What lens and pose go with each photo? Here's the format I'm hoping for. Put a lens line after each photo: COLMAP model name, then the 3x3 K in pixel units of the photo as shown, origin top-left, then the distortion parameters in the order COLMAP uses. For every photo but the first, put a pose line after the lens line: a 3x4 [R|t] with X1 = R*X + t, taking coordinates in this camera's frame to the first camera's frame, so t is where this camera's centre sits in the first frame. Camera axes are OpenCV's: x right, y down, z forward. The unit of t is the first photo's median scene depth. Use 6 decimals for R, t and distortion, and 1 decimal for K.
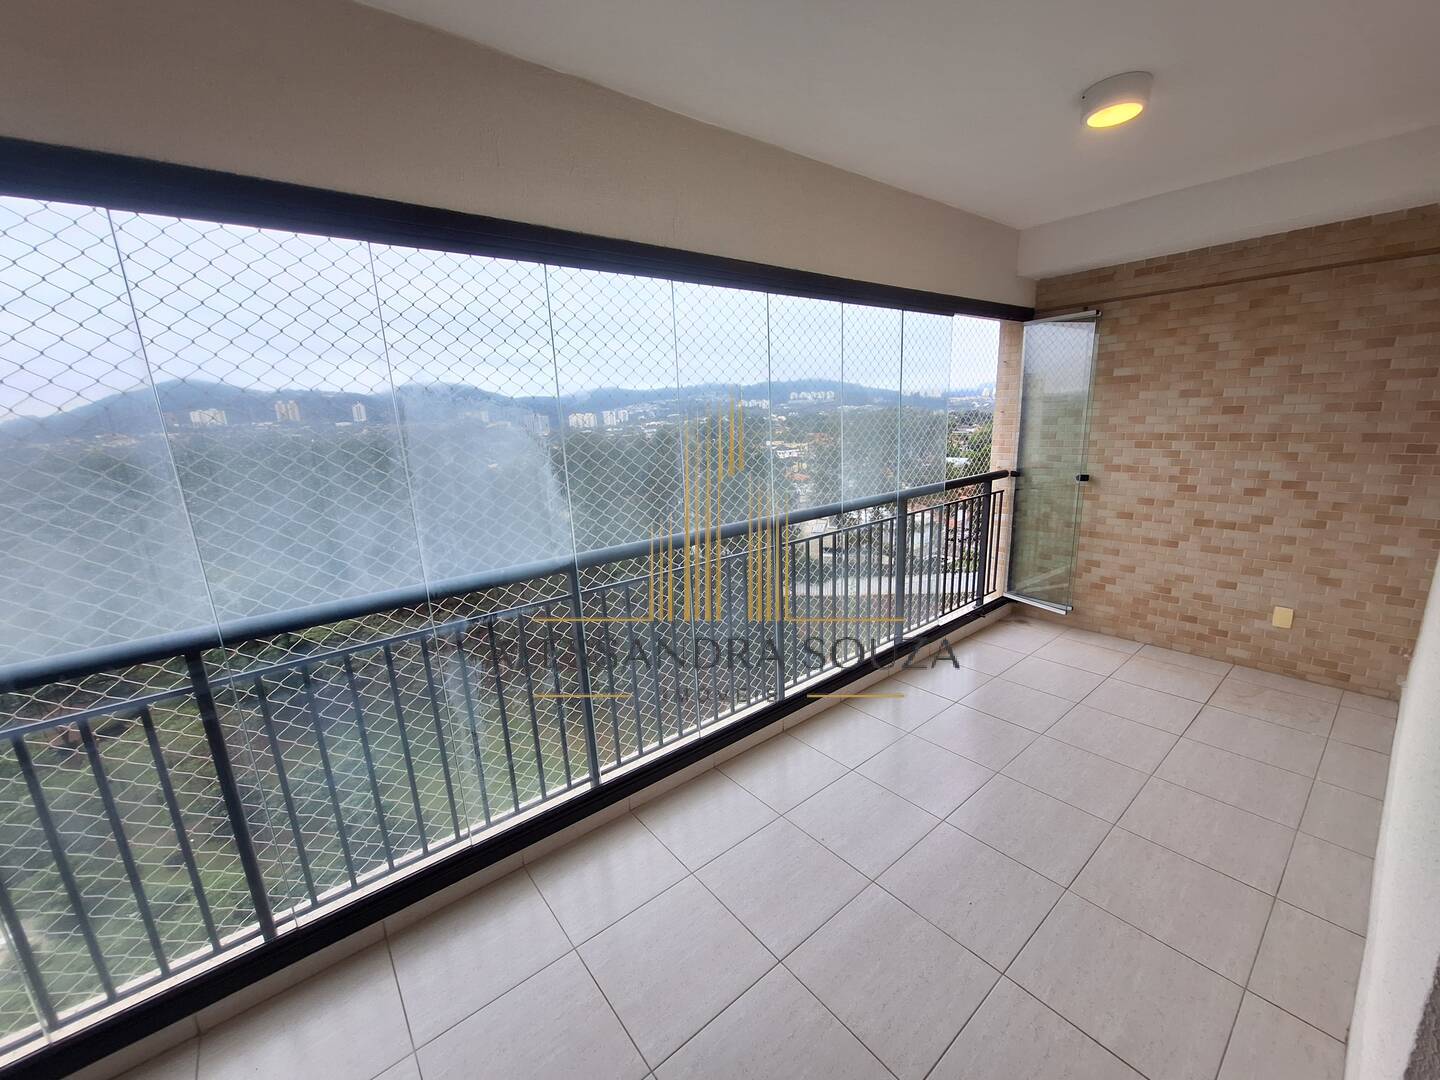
lens RADIAL K [[565.8, 0, 725.8], [0, 565.8, 545.3], [0, 0, 1]] dist [-0.015160, 0.005745]
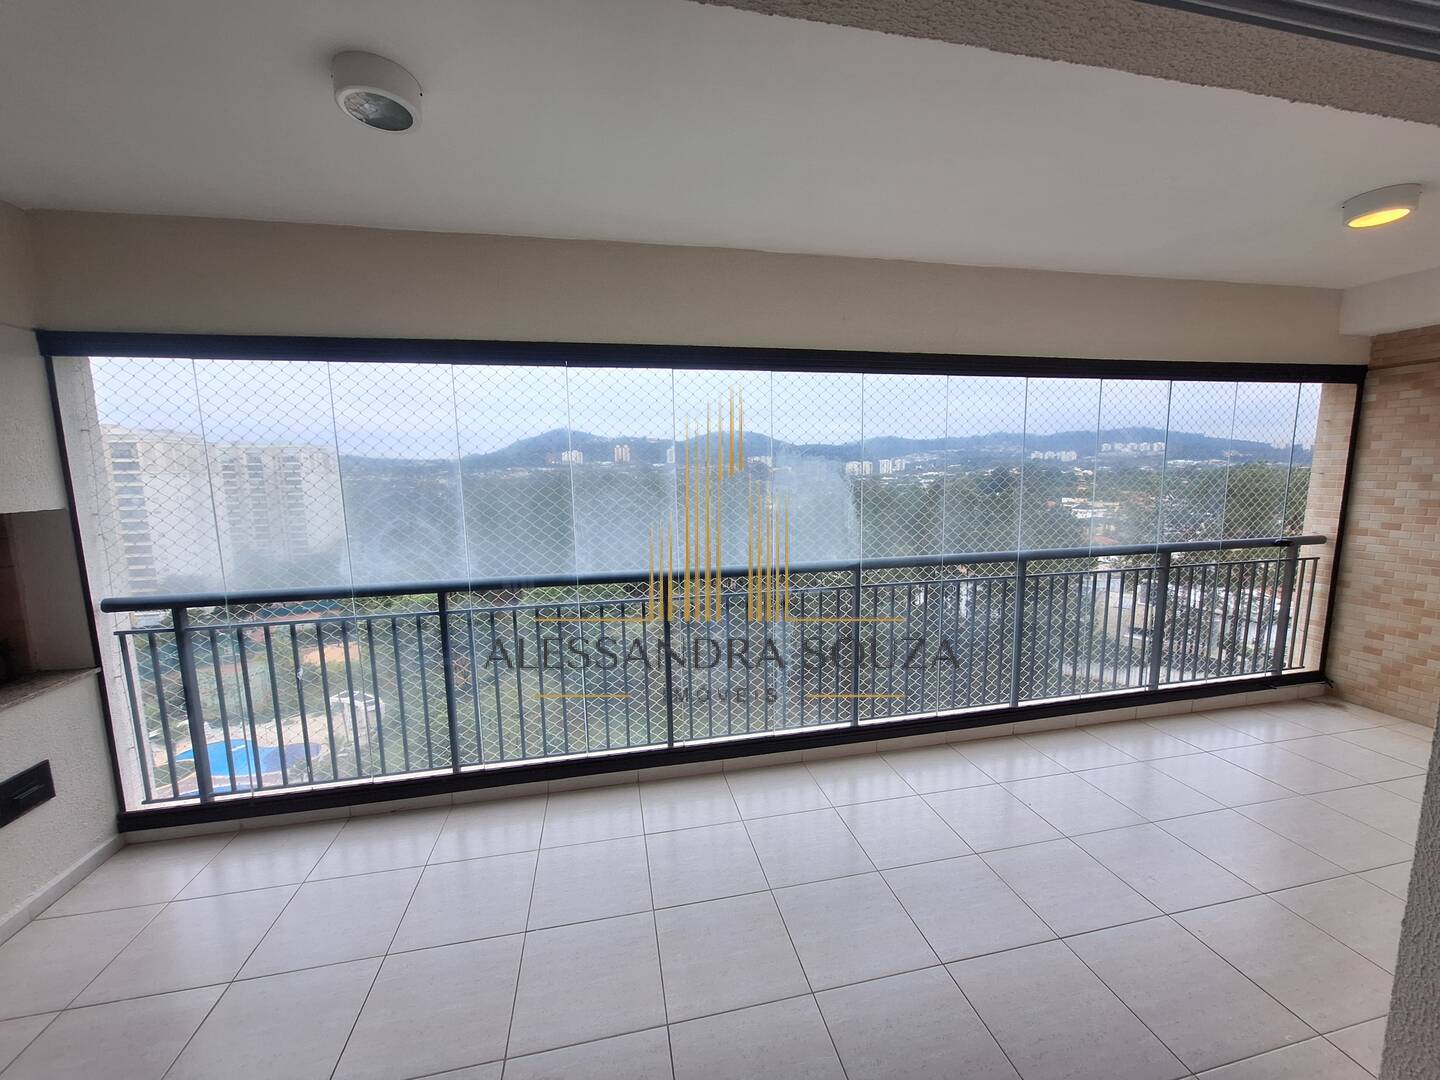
lens RADIAL K [[567.0, 0, 721.2], [0, 567.0, 547.9], [0, 0, 1]] dist [-0.007020, 0.000491]
pose [[0.887961, 0.091530, -0.450719, 0.042014], [-0.126266, 0.990857, -0.047538, 0.056865], [0.442247, 0.099122, 0.891399, -0.268432]]
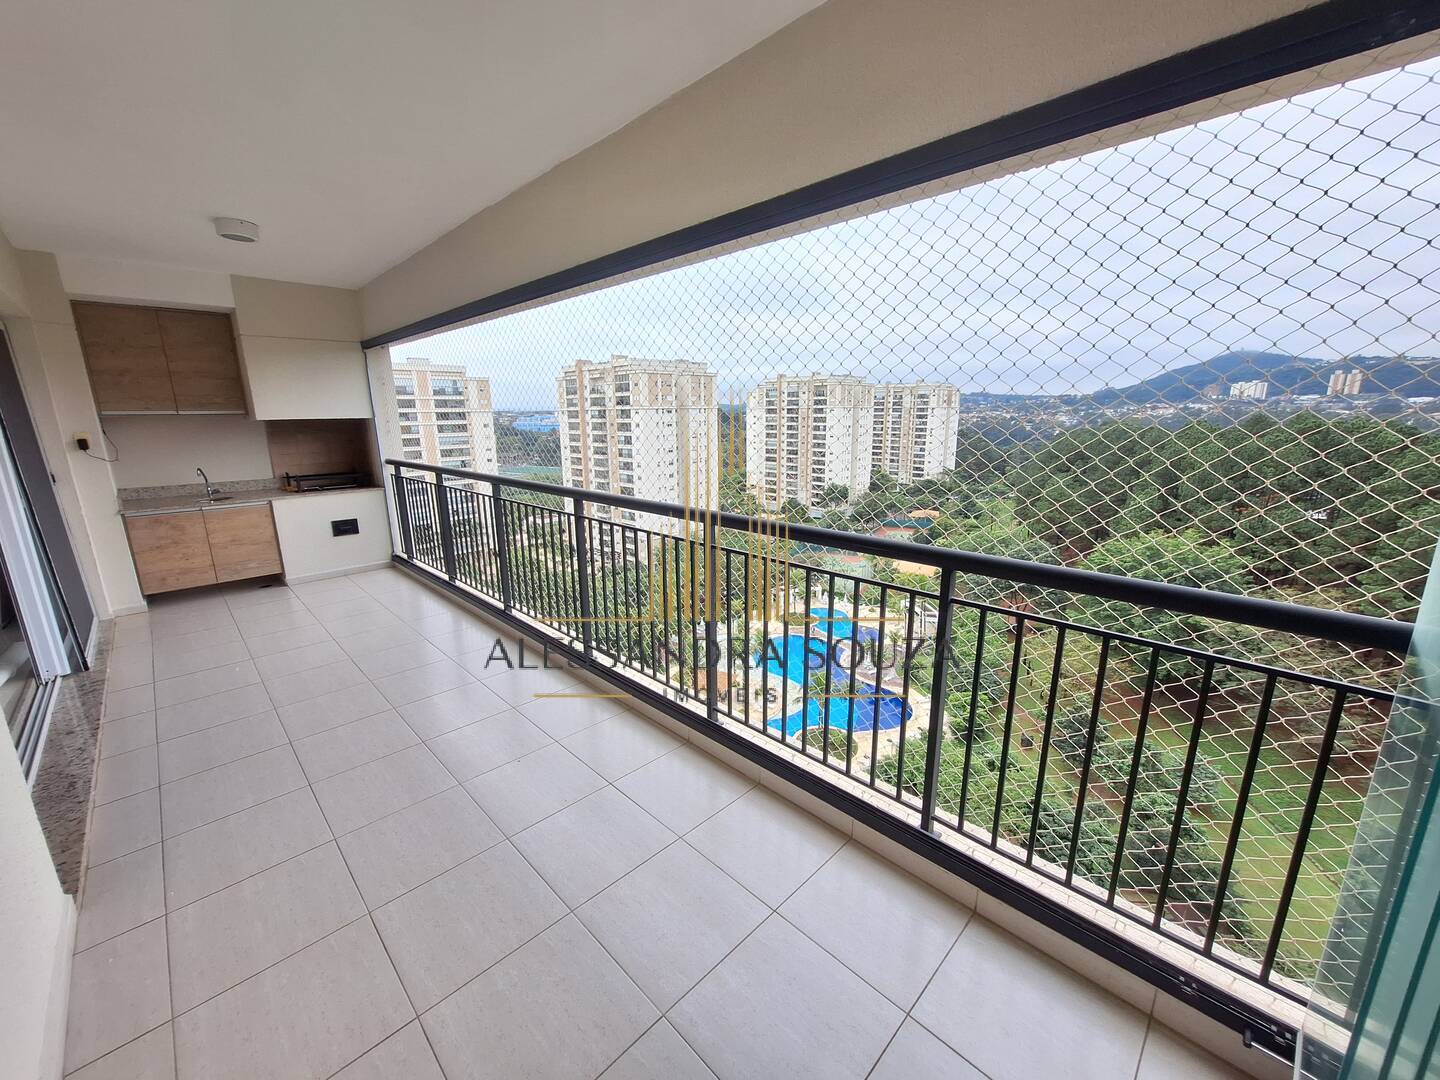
lens RADIAL K [[565.8, 0, 725.8], [0, 565.8, 545.3], [0, 0, 1]] dist [-0.015160, 0.005745]
pose [[0.098459, 0.266972, -0.958661, 0.643721], [-0.221885, 0.944980, 0.240374, -0.146526], [0.970089, 0.189045, 0.152279, 0.608041]]
